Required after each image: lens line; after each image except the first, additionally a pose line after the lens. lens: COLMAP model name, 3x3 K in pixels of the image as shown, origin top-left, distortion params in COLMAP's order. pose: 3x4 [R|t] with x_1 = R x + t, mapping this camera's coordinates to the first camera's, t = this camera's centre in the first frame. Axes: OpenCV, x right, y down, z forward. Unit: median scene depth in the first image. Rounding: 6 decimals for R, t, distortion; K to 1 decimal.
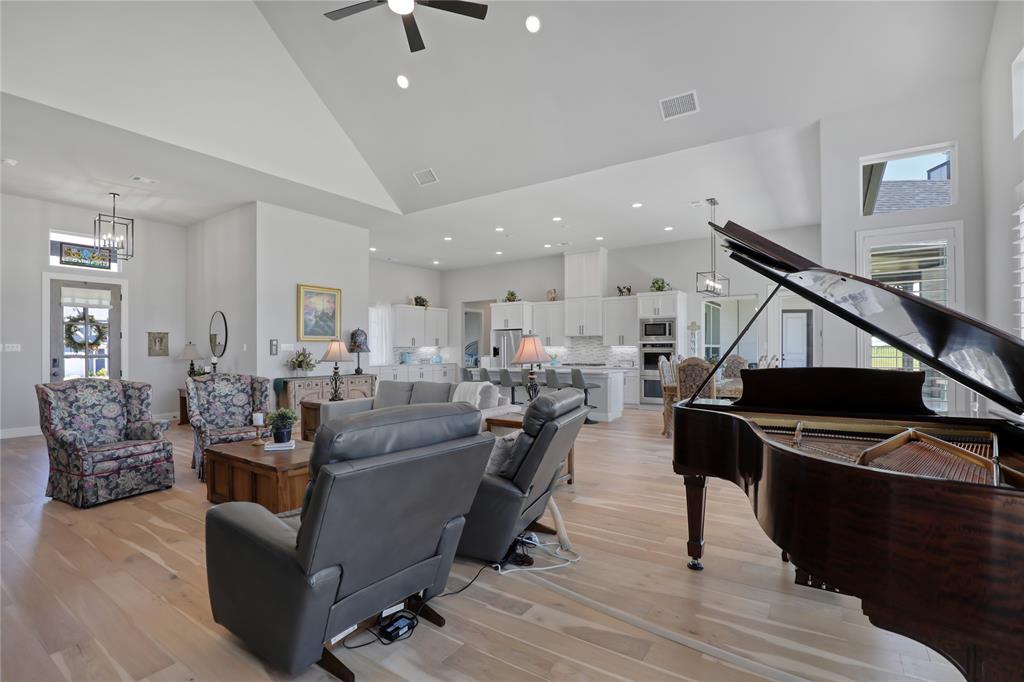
lens RADIAL K [[477.1, 0, 512.2], [0, 477.1, 346.2], [0, 0, 1]] dist [-0.015412, 0.000188]
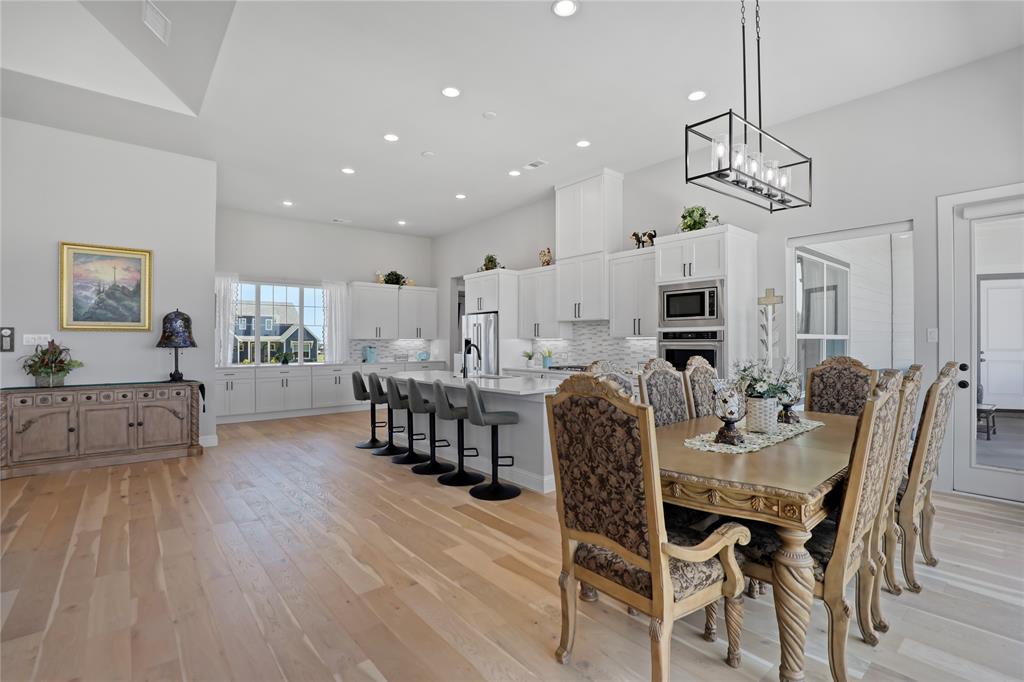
lens RADIAL K [[477.1, 0, 520.0], [0, 477.1, 341.5], [0, 0, 1]] dist [-0.015412, 0.000188]
pose [[0.963840, 0.000064, -0.266481, 0.262407], [0.001310, 0.999987, 0.004978, 0.002054], [0.266478, -0.005147, 0.963827, 0.447275]]
